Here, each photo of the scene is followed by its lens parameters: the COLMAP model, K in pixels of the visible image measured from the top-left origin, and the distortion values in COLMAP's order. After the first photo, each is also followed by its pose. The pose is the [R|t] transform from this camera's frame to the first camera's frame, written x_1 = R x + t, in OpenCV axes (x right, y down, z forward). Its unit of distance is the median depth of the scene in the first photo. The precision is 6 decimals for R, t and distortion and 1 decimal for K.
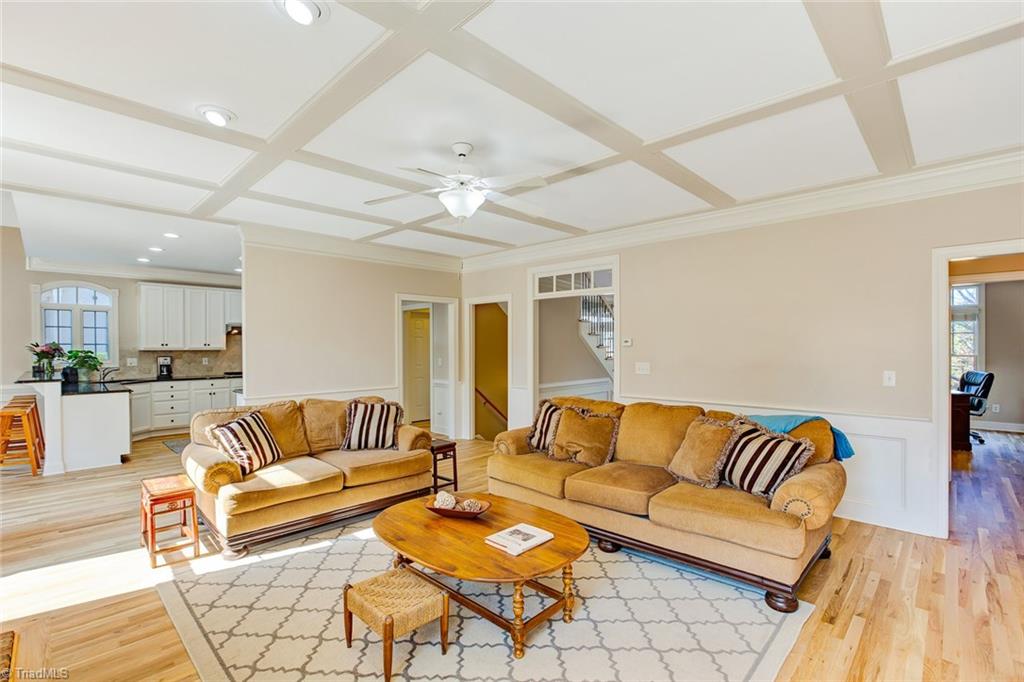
lens RADIAL K [[464.5, 0, 498.5], [0, 464.5, 351.6], [0, 0, 1]] dist [-0.020354, 0.007068]
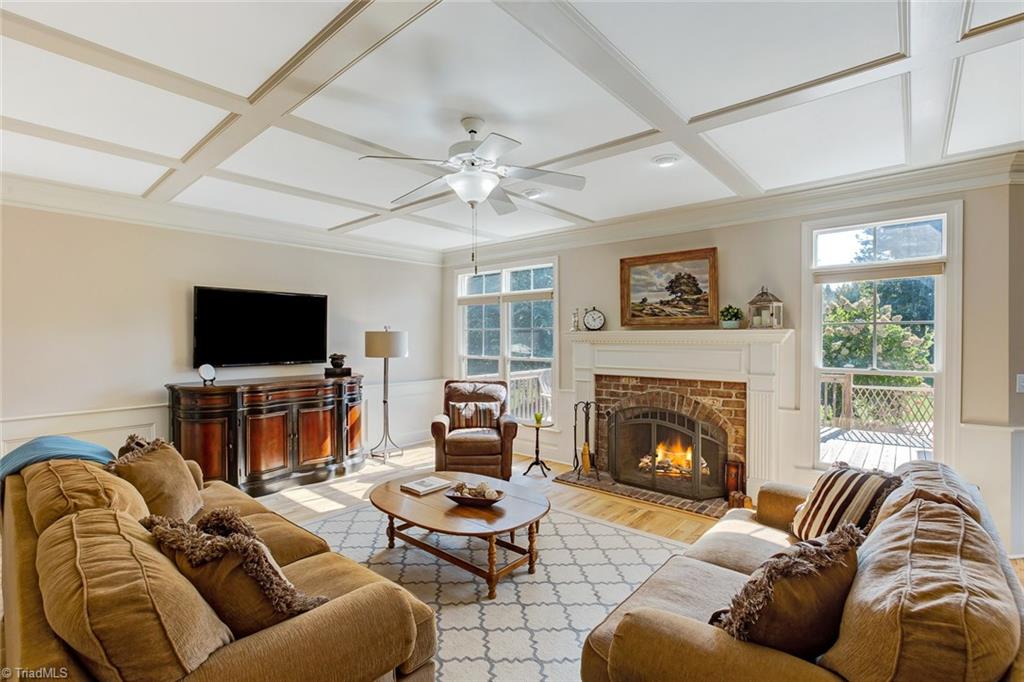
lens RADIAL K [[464.5, 0, 515.6], [0, 464.5, 338.4], [0, 0, 1]] dist [-0.020354, 0.007068]
pose [[-0.997276, 0.005363, -0.073569, -0.043187], [0.004236, 0.999871, 0.015468, -0.019246], [0.073643, 0.015114, -0.997170, 0.827751]]
